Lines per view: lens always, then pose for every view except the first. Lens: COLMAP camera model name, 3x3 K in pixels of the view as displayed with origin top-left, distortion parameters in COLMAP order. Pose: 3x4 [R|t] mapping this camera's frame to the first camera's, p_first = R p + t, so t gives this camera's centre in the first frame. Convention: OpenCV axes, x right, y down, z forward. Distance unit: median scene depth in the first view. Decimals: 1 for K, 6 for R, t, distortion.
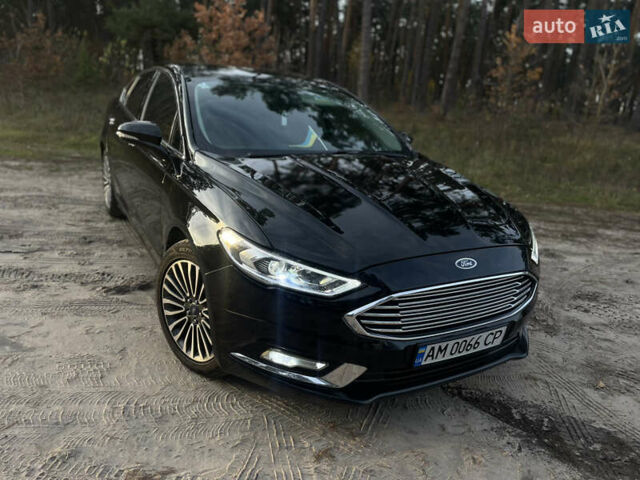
lens RADIAL K [[482.5, 0, 319.0], [0, 482.5, 235.6], [0, 0, 1]] dist [0.071301, -0.091315]
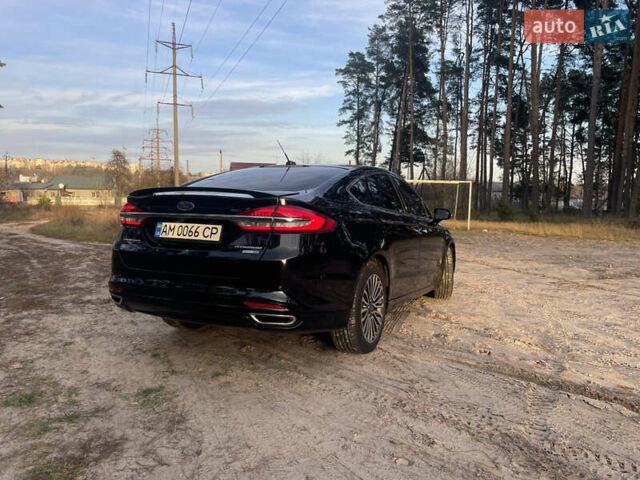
lens RADIAL K [[482.5, 0, 316.1], [0, 482.5, 239.3], [0, 0, 1]] dist [0.071301, -0.091315]
pose [[0.607235, -0.218397, -0.763917, 1.417662], [-0.376629, 0.767466, -0.518793, 0.737194], [0.699583, 0.602743, 0.383777, 0.611265]]
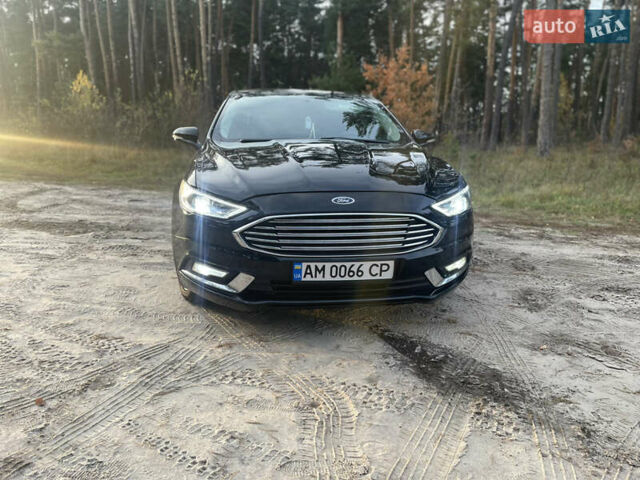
lens RADIAL K [[482.5, 0, 323.2], [0, 482.5, 237.8], [0, 0, 1]] dist [0.071301, -0.091315]
pose [[0.926374, 0.007774, -0.376523, 0.588251], [-0.048050, 0.994056, -0.097695, 0.223635], [0.373526, 0.108594, 0.921241, -0.099623]]
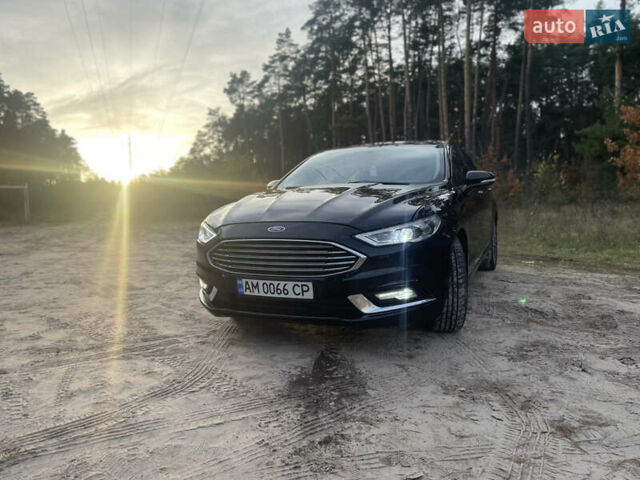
lens RADIAL K [[482.5, 0, 324.9], [0, 482.5, 236.3], [0, 0, 1]] dist [0.071301, -0.091315]
pose [[0.589640, -0.032941, -0.806994, 1.281985], [-0.166182, 0.972841, -0.161134, 0.237383], [0.790385, 0.229118, 0.568152, 0.247608]]
